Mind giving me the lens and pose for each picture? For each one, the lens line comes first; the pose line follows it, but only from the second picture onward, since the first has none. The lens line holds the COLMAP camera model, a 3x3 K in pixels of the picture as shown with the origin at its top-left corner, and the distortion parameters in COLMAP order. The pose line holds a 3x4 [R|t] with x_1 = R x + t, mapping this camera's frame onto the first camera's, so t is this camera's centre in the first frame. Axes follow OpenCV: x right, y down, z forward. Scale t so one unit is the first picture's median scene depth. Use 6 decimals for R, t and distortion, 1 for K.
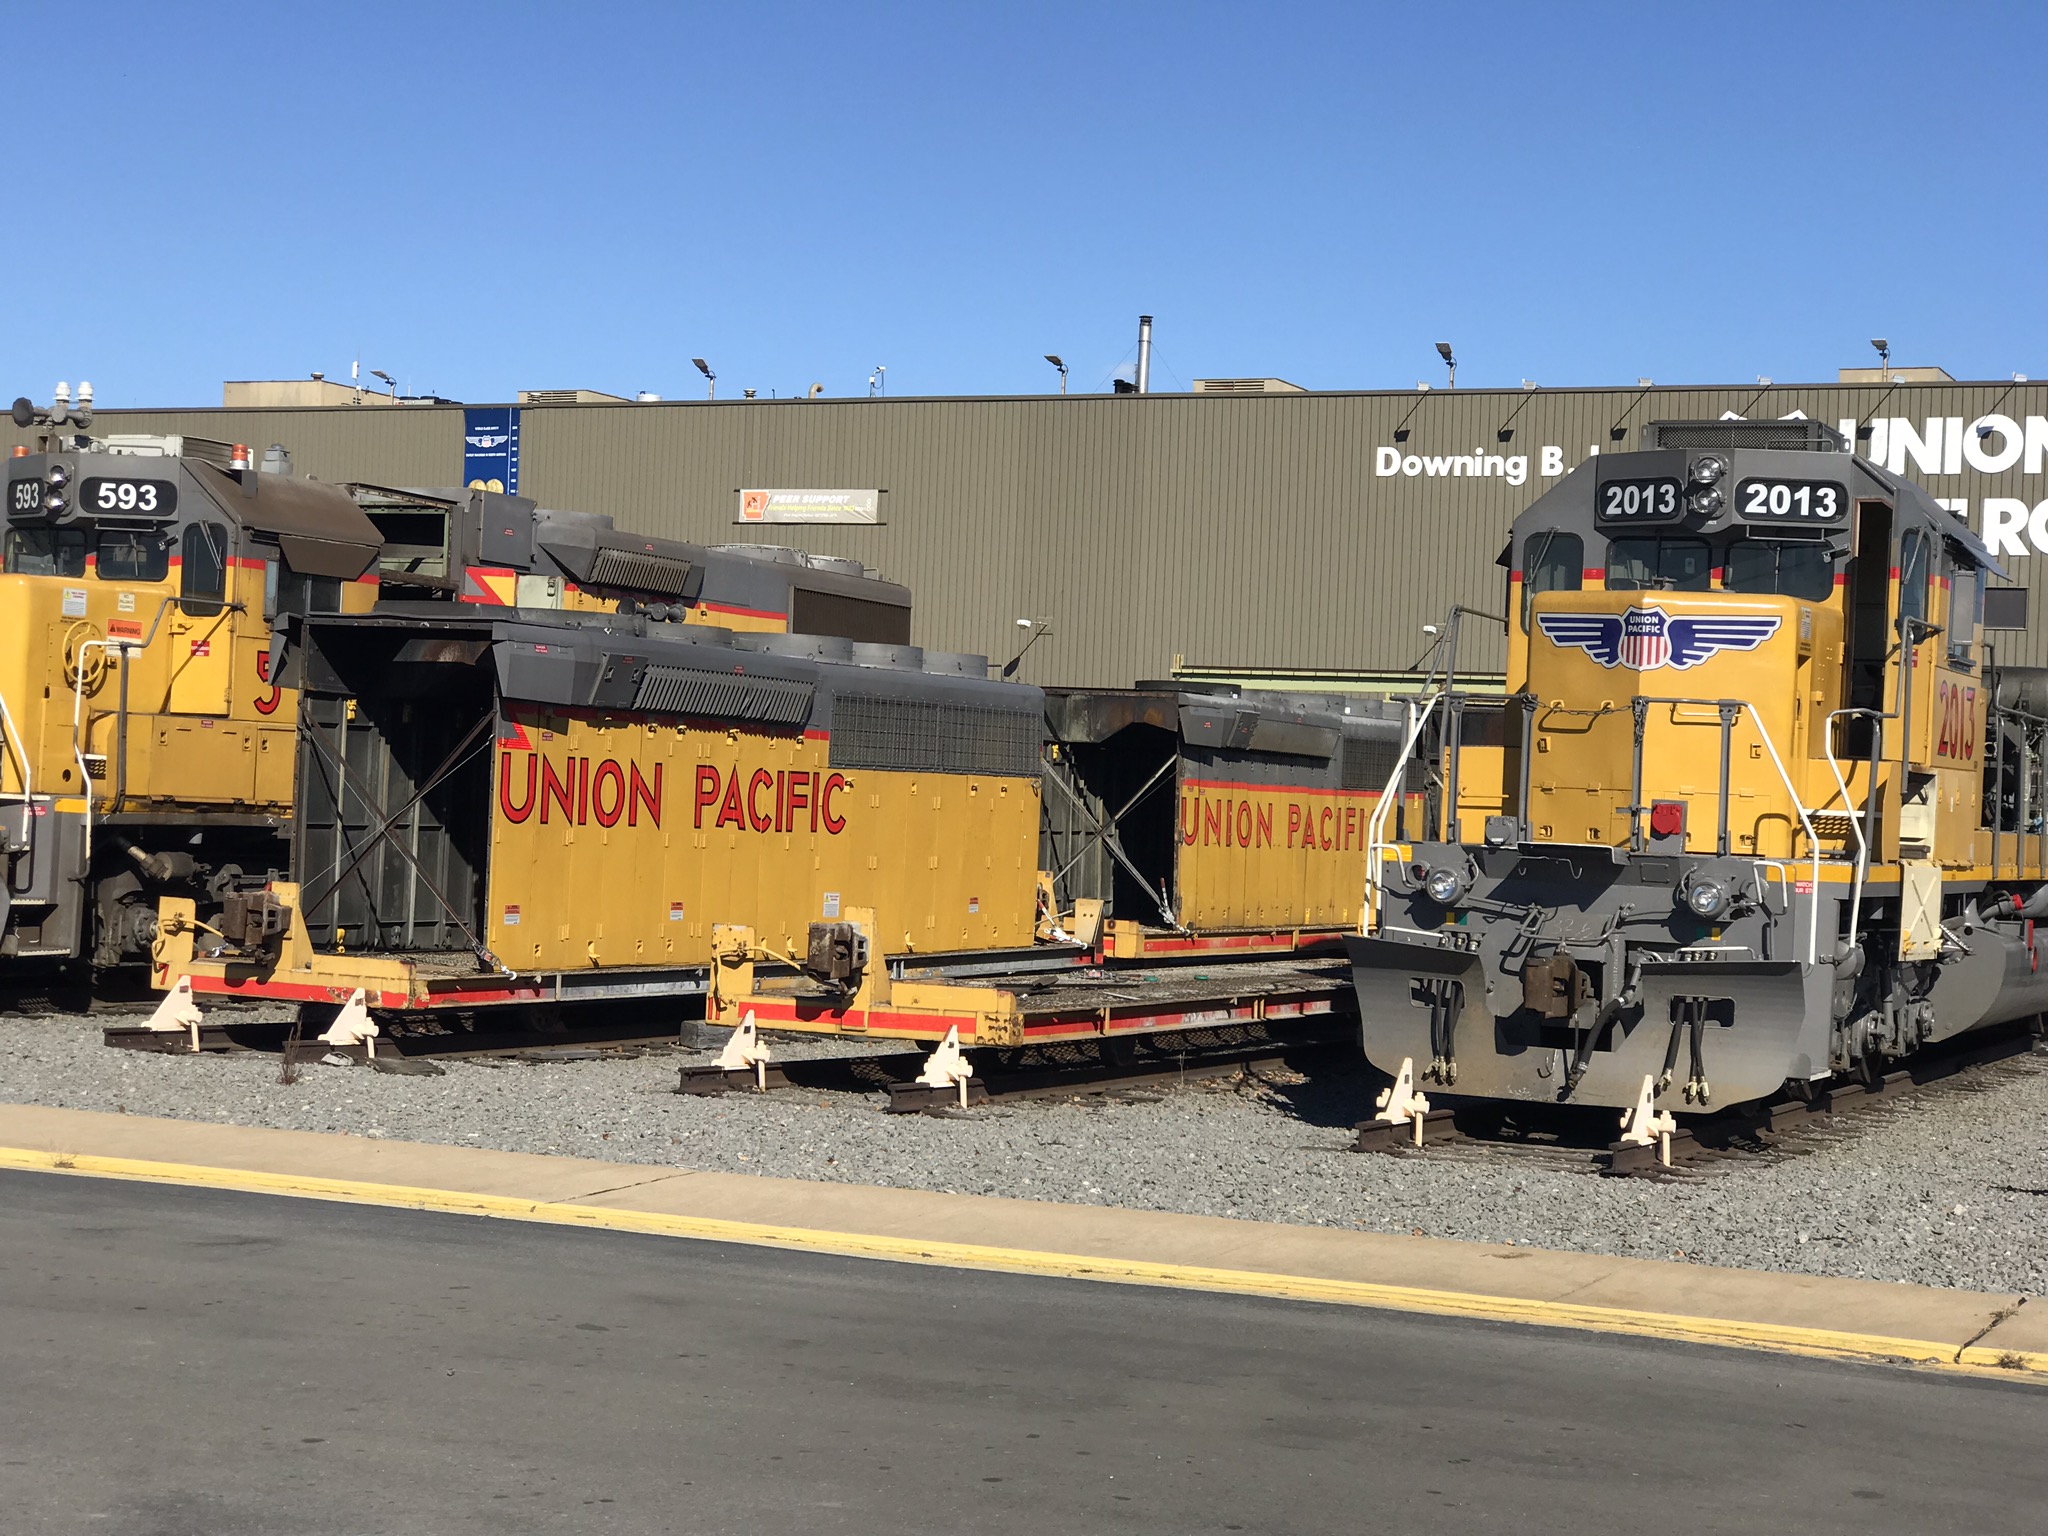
lens RADIAL K [[3411.5, 0, 1024.0], [0, 3411.5, 768.0], [0, 0, 1]] dist [-0.001113, 0.138170]
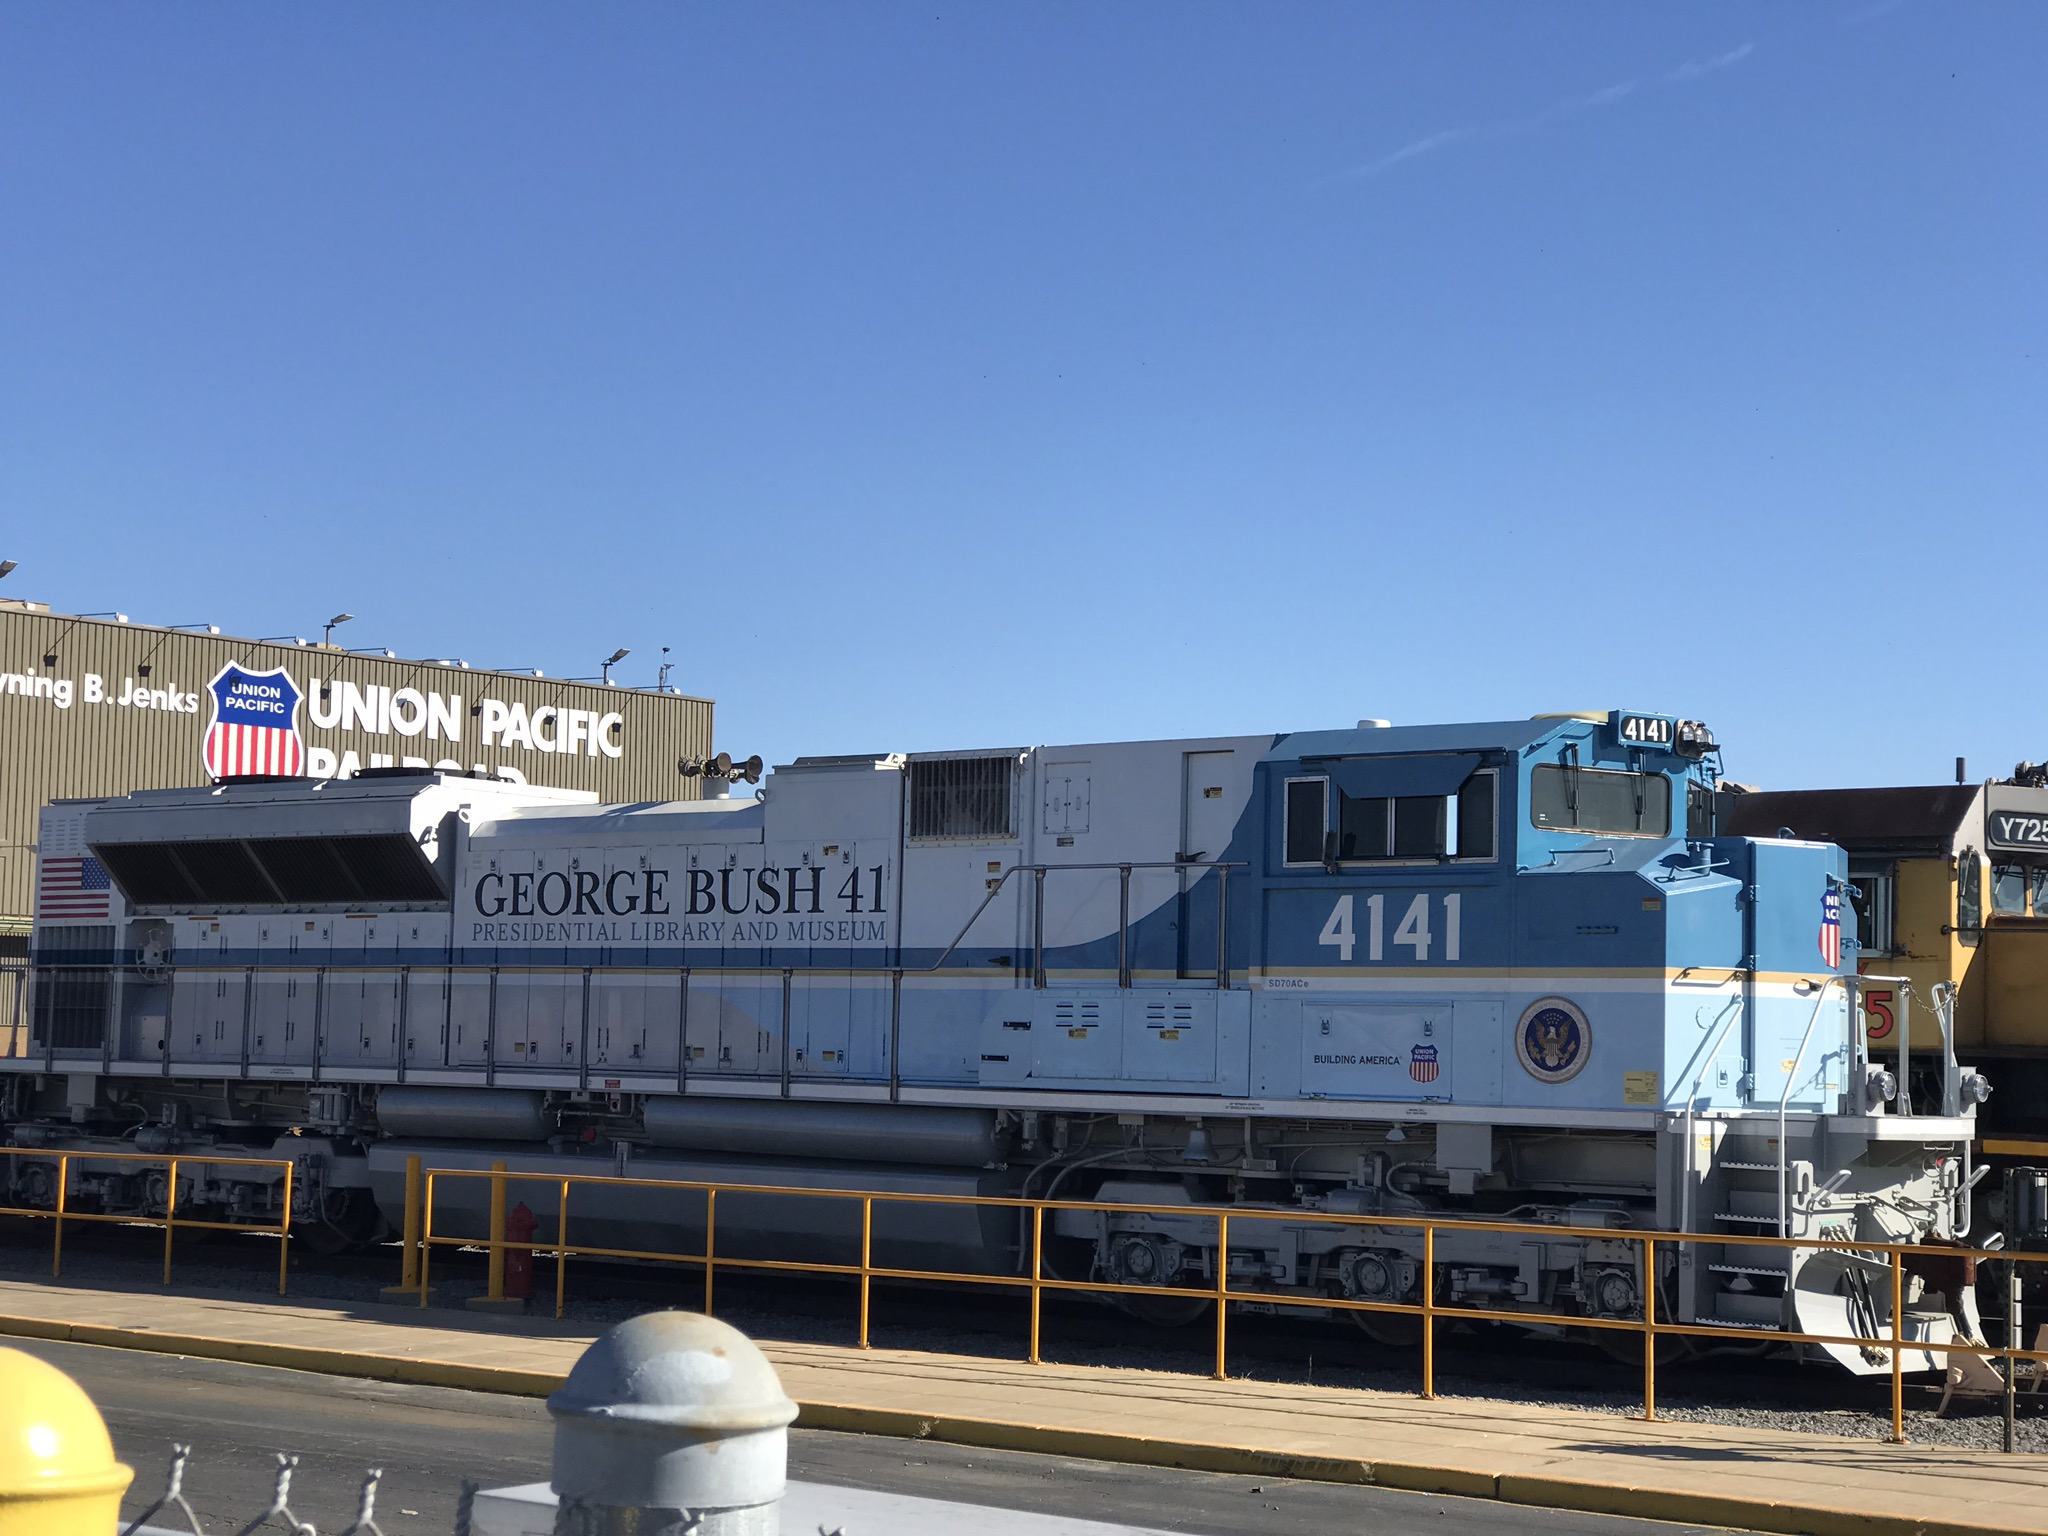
lens RADIAL K [[3411.5, 0, 1024.0], [0, 3411.5, 768.0], [0, 0, 1]] dist [-0.001113, 0.138170]
pose [[0.234851, 0.031541, 0.971519, -0.788680], [-0.040437, 0.998925, -0.022656, -0.053023], [-0.971190, -0.033965, 0.235874, 0.471458]]
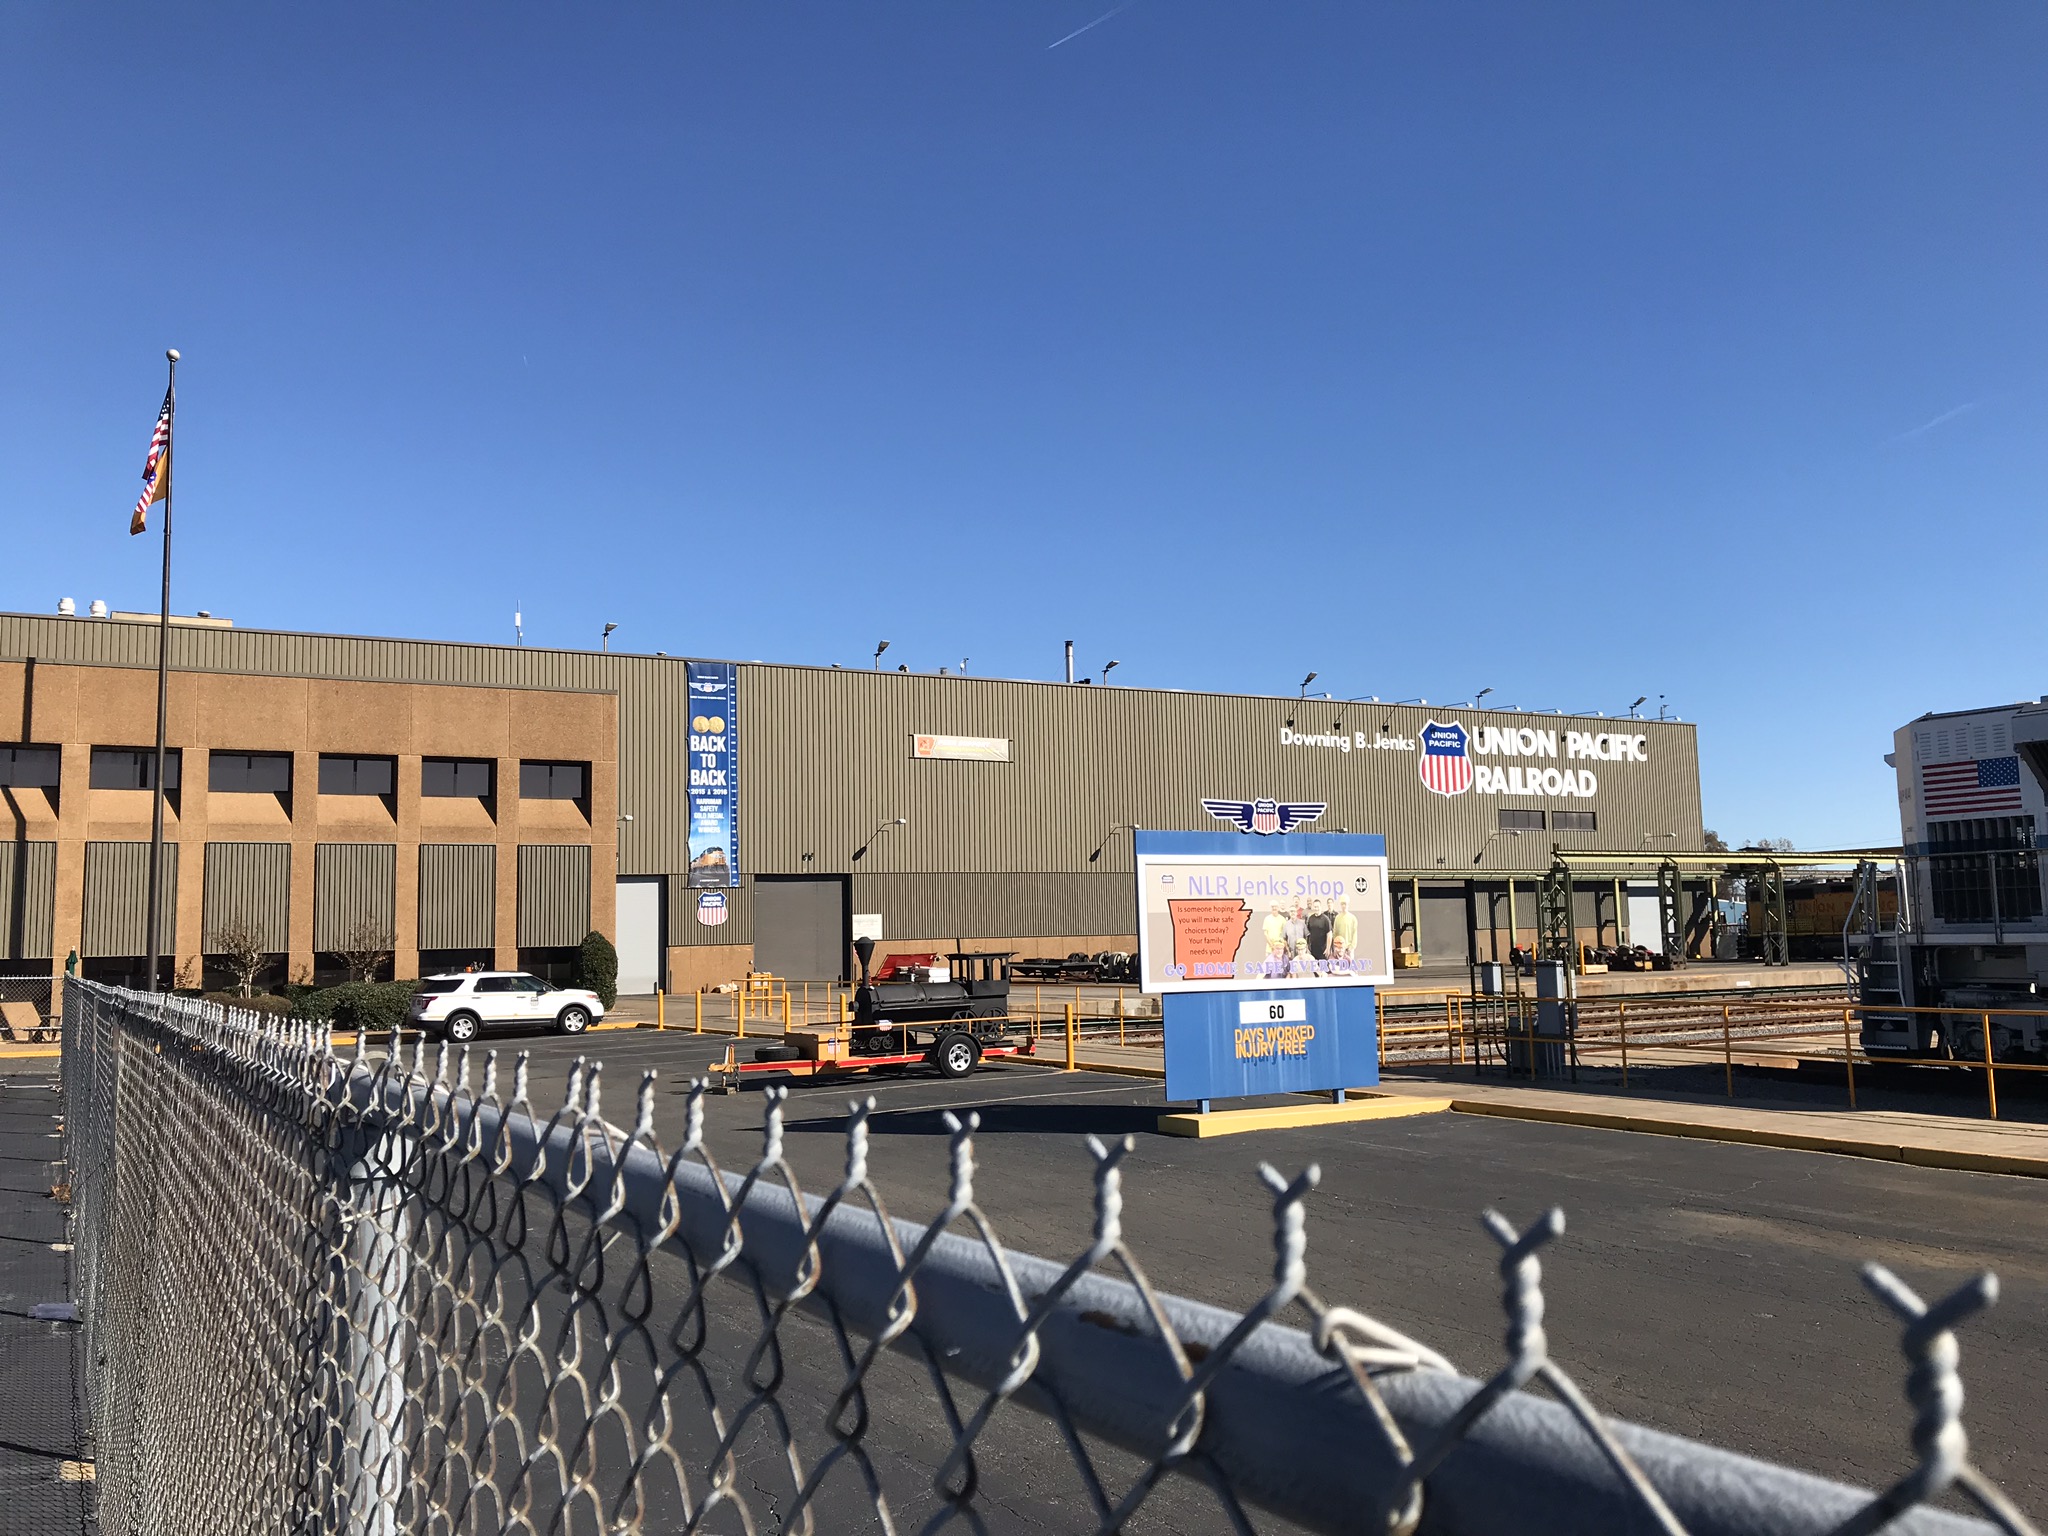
lens RADIAL K [[1723.1, 0, 1024.0], [0, 1723.1, 768.0], [0, 0, 1]] dist [-0.013040, -0.007073]
pose [[0.578693, 0.017354, 0.815361, -0.717868], [0.022433, 0.999057, -0.037185, -0.043362], [-0.815237, 0.039809, 0.577758, 0.600080]]
